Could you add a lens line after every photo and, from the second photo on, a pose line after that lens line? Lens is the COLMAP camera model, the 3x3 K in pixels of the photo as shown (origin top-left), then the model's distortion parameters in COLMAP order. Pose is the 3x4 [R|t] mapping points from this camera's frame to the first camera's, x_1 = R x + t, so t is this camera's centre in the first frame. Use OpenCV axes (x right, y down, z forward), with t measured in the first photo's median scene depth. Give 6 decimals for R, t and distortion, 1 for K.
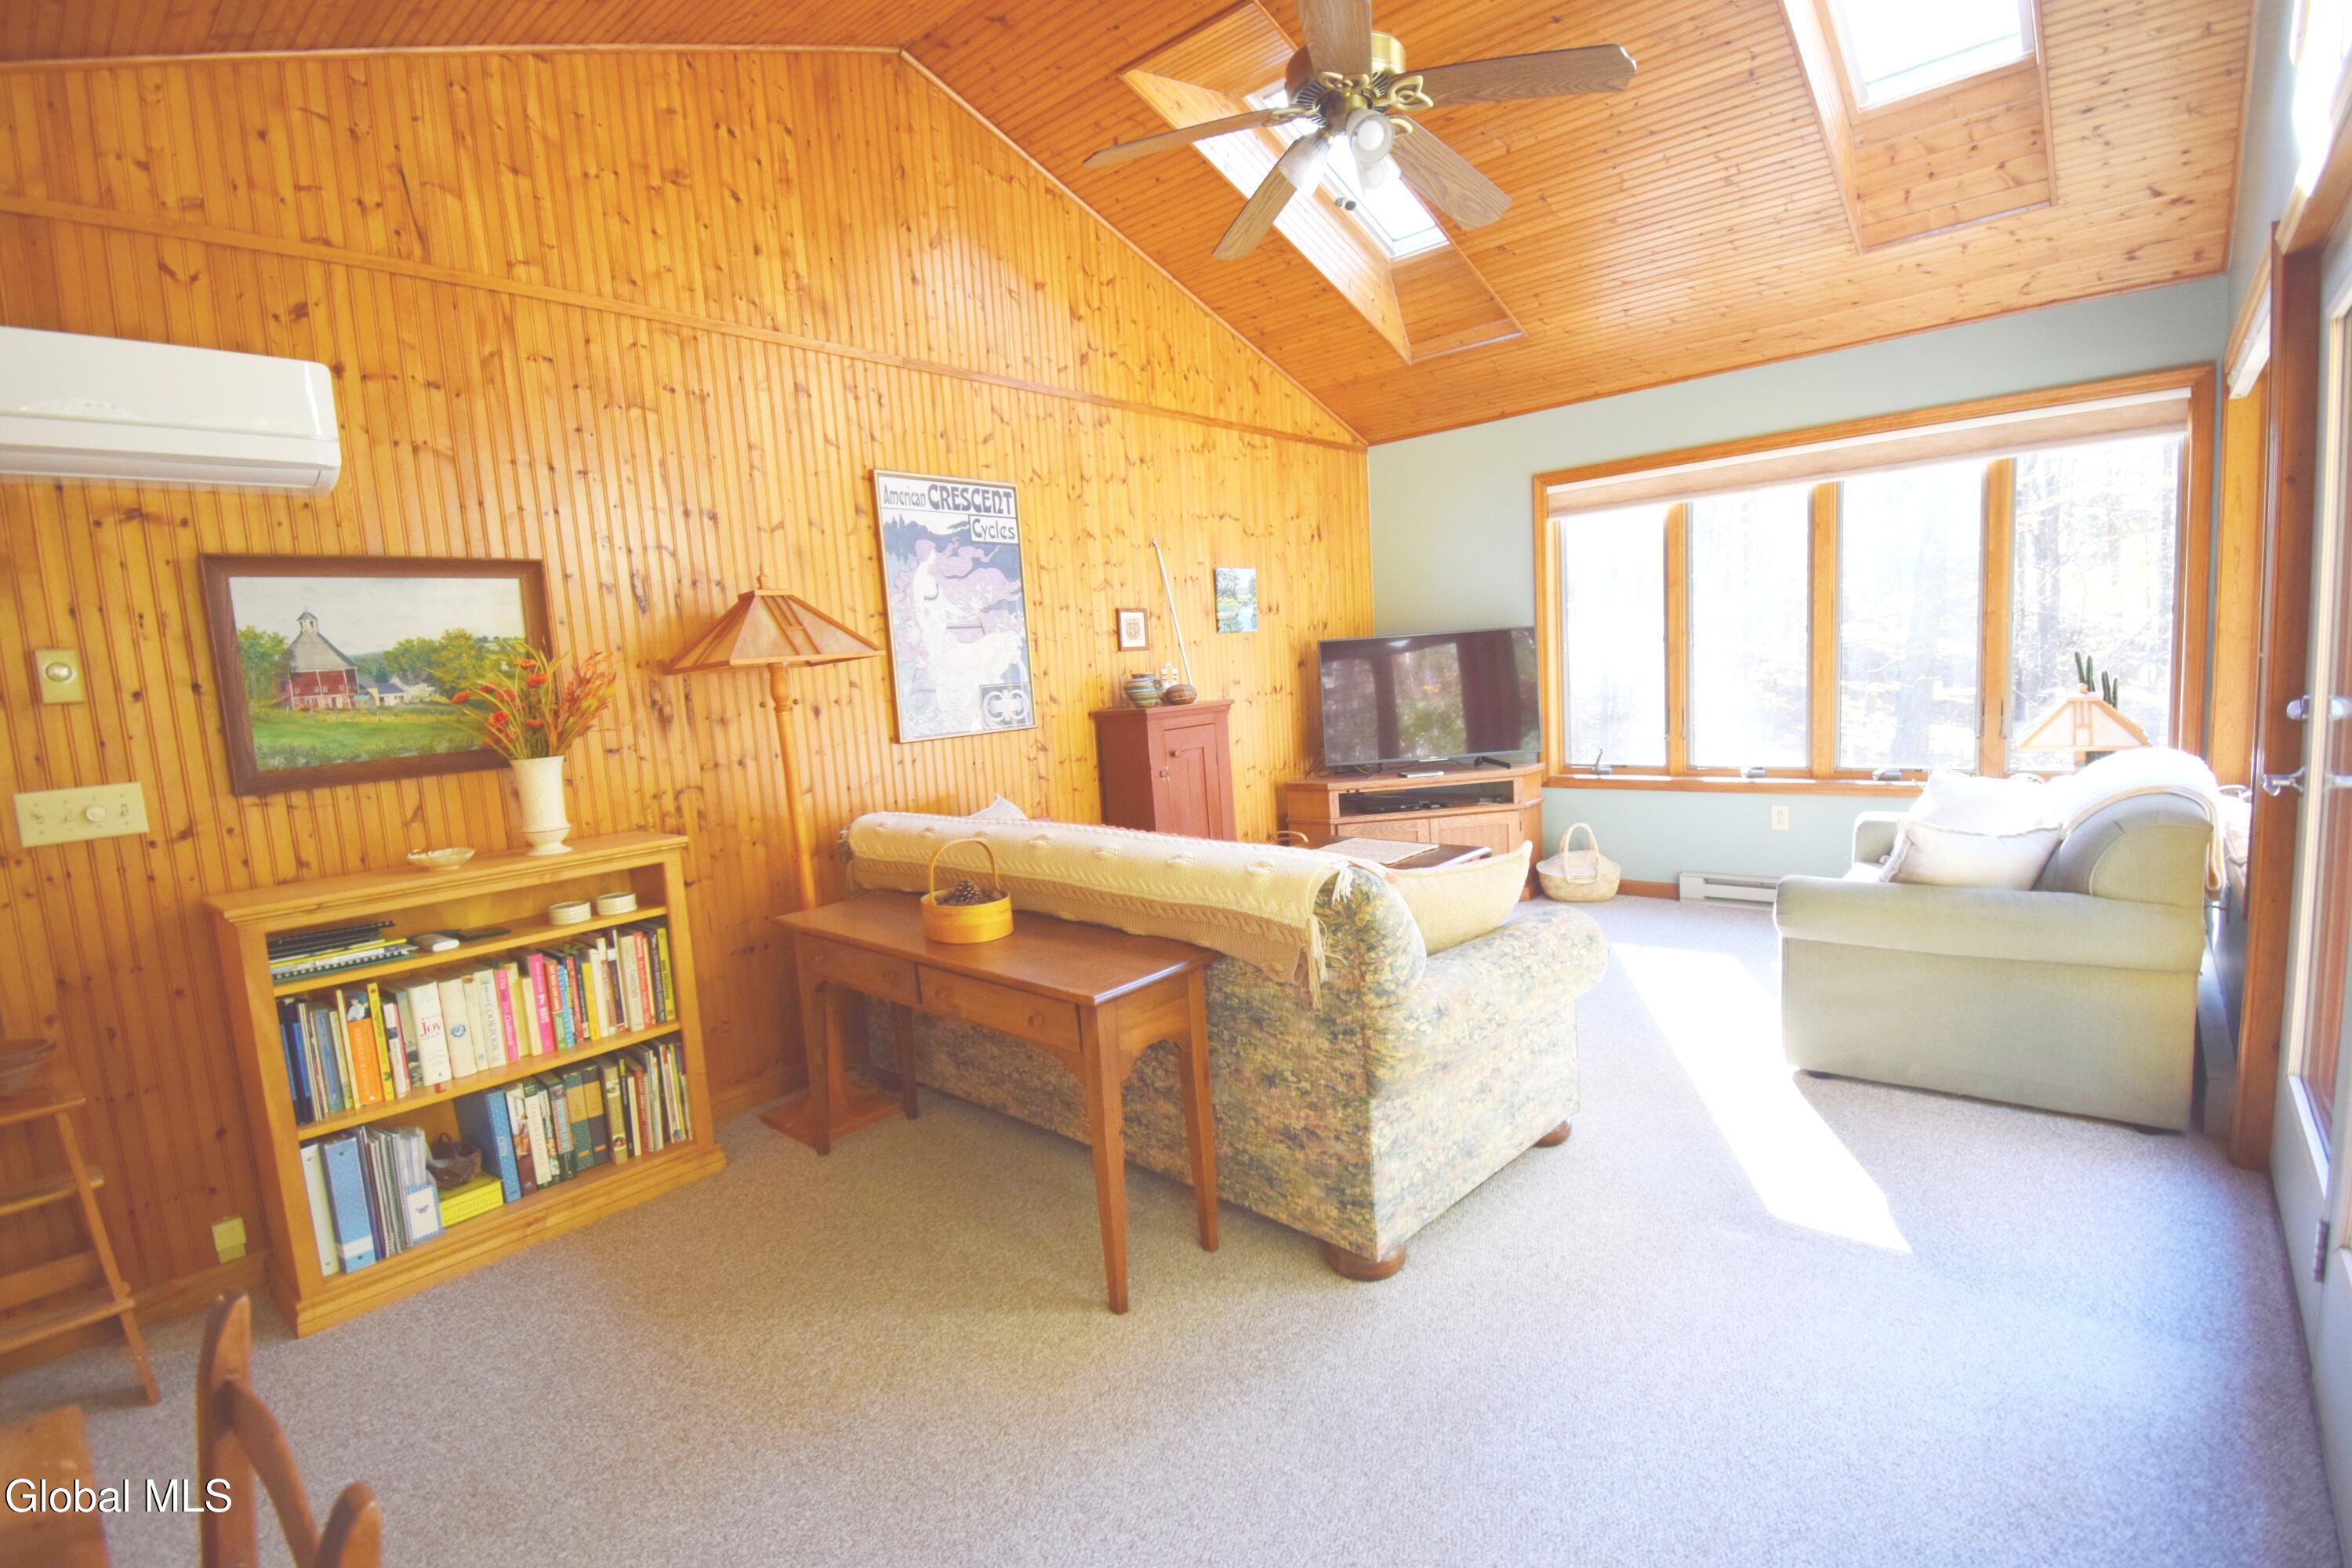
lens RADIAL K [[1071.8, 0, 1176.0], [0, 1071.8, 784.0], [0, 0, 1]] dist [0.000084, -0.000006]
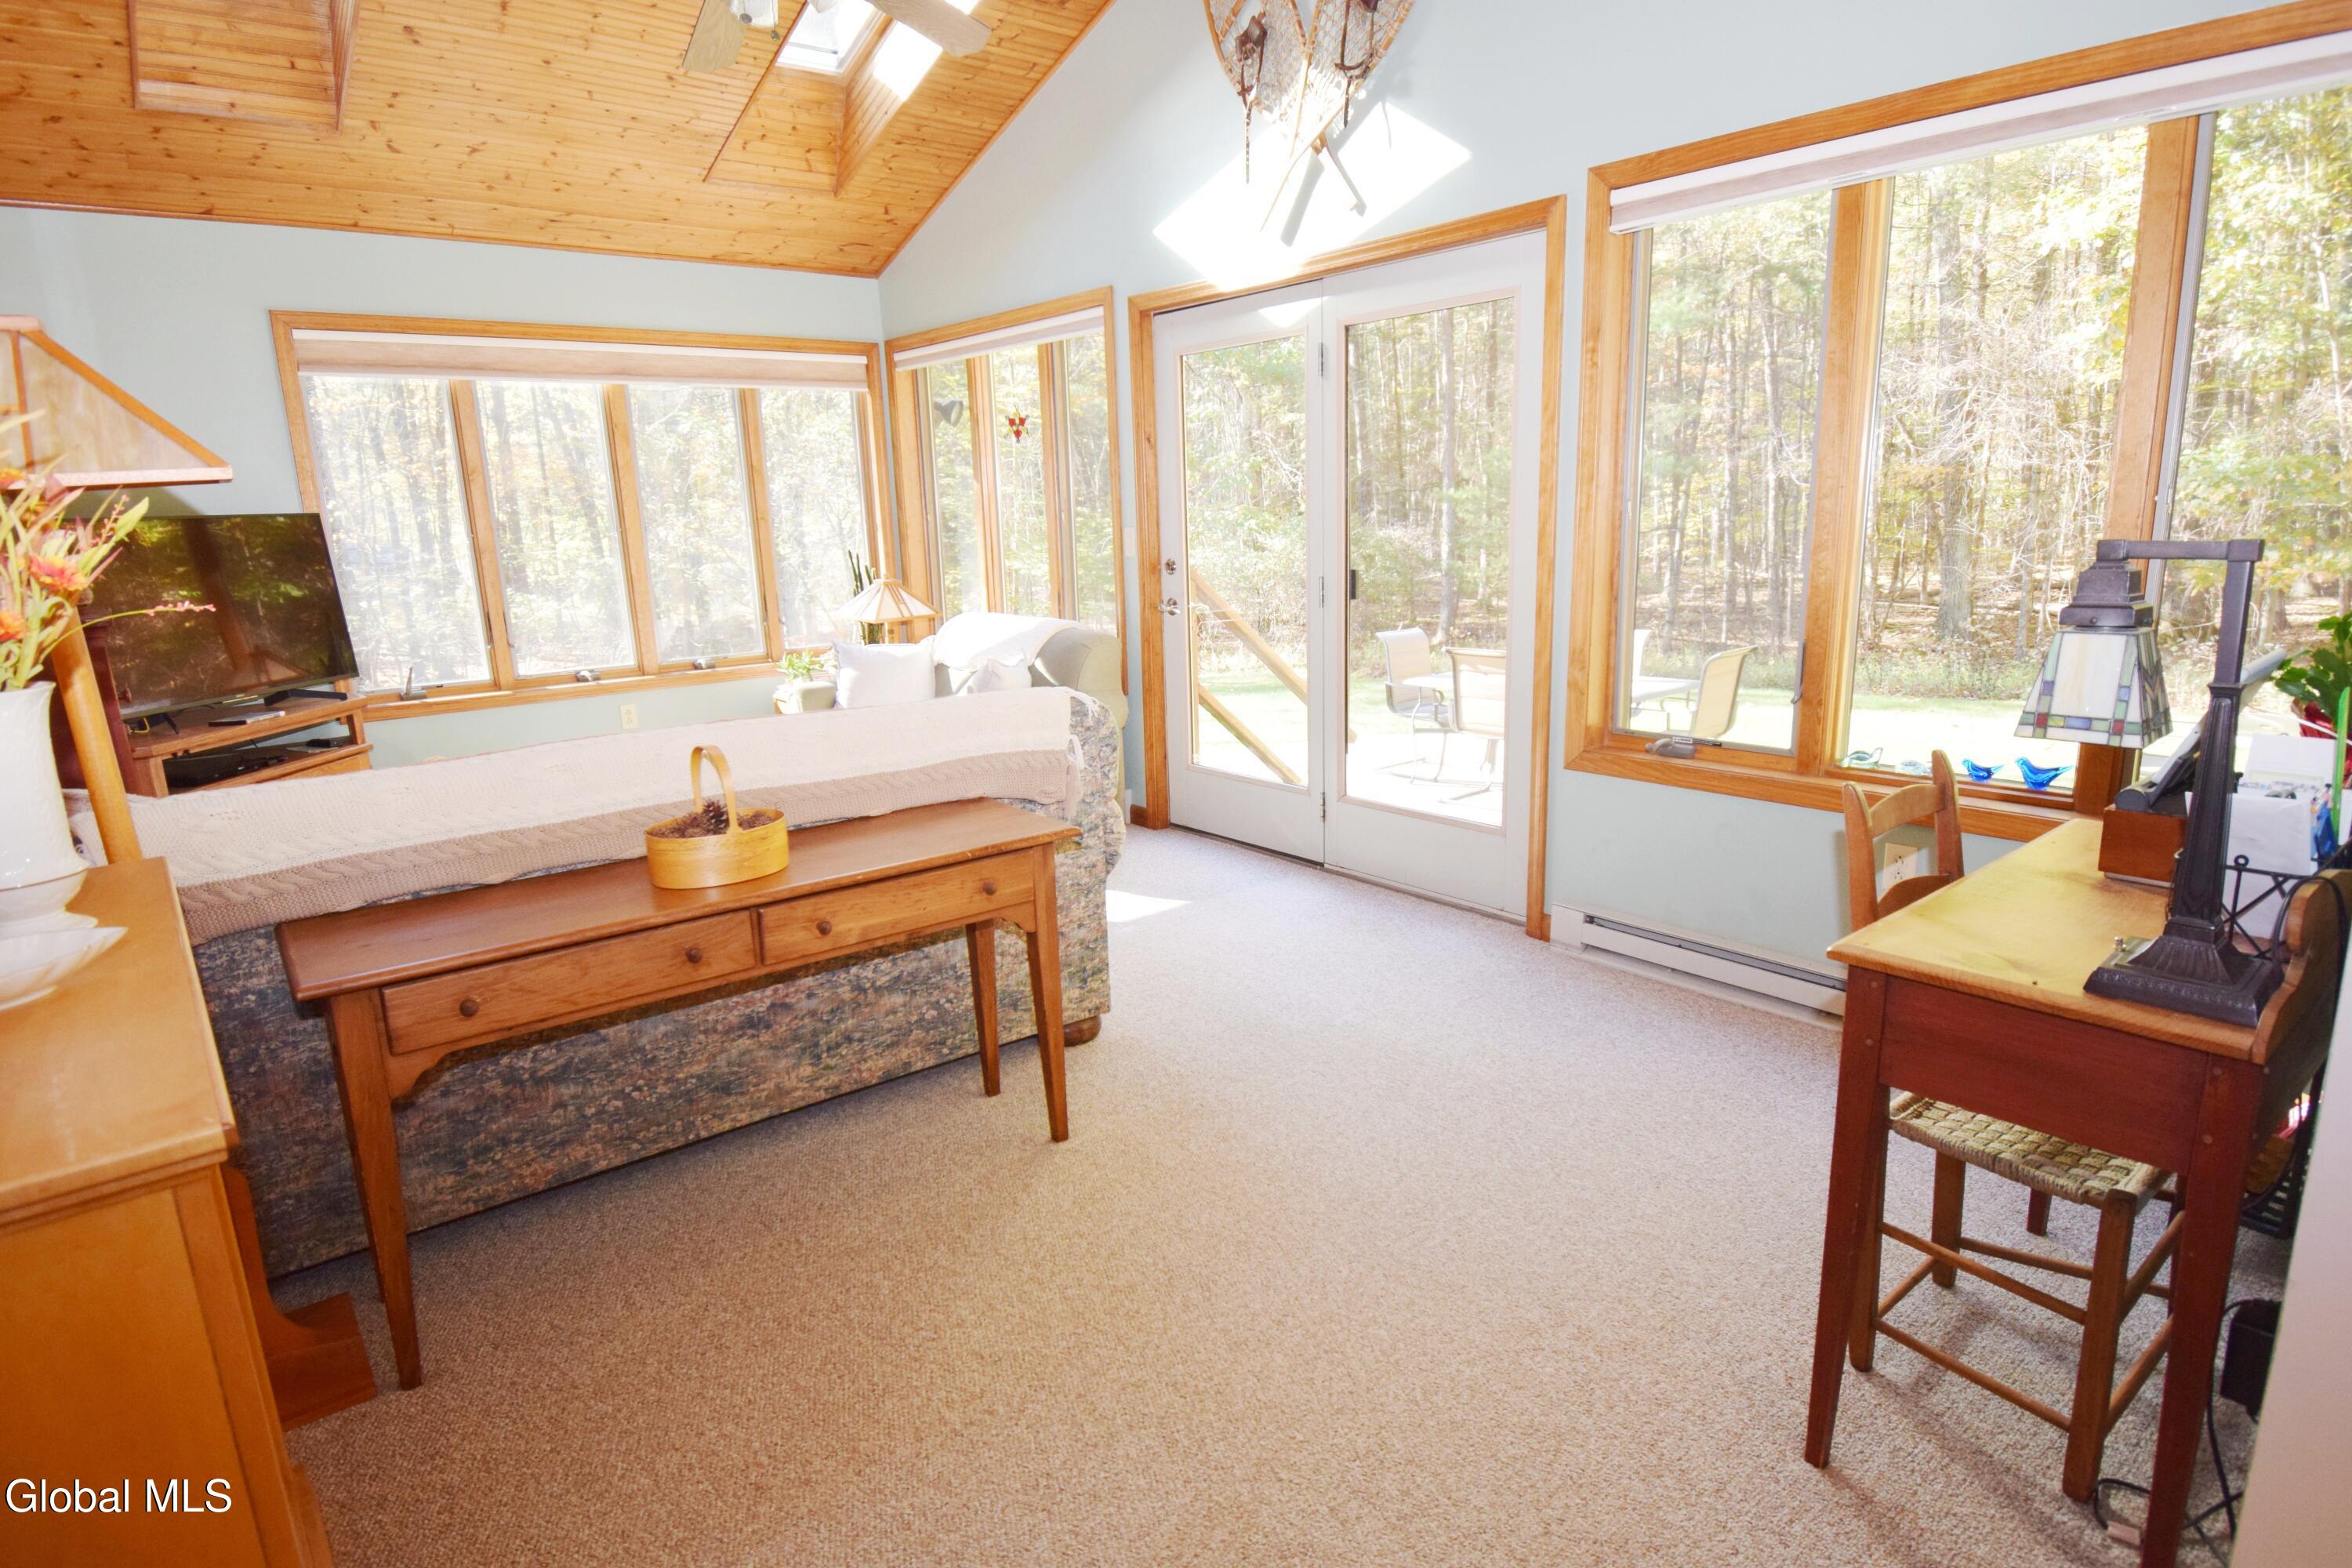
lens RADIAL K [[1306.4, 0, 1172.3], [0, 1306.4, 774.3], [0, 0, 1]] dist [0.034931, -0.035759]
pose [[0.170435, -0.147816, 0.974219, -0.559177], [0.136724, 0.982668, 0.125179, -0.000134], [-0.975837, 0.111864, 0.187691, 0.282774]]
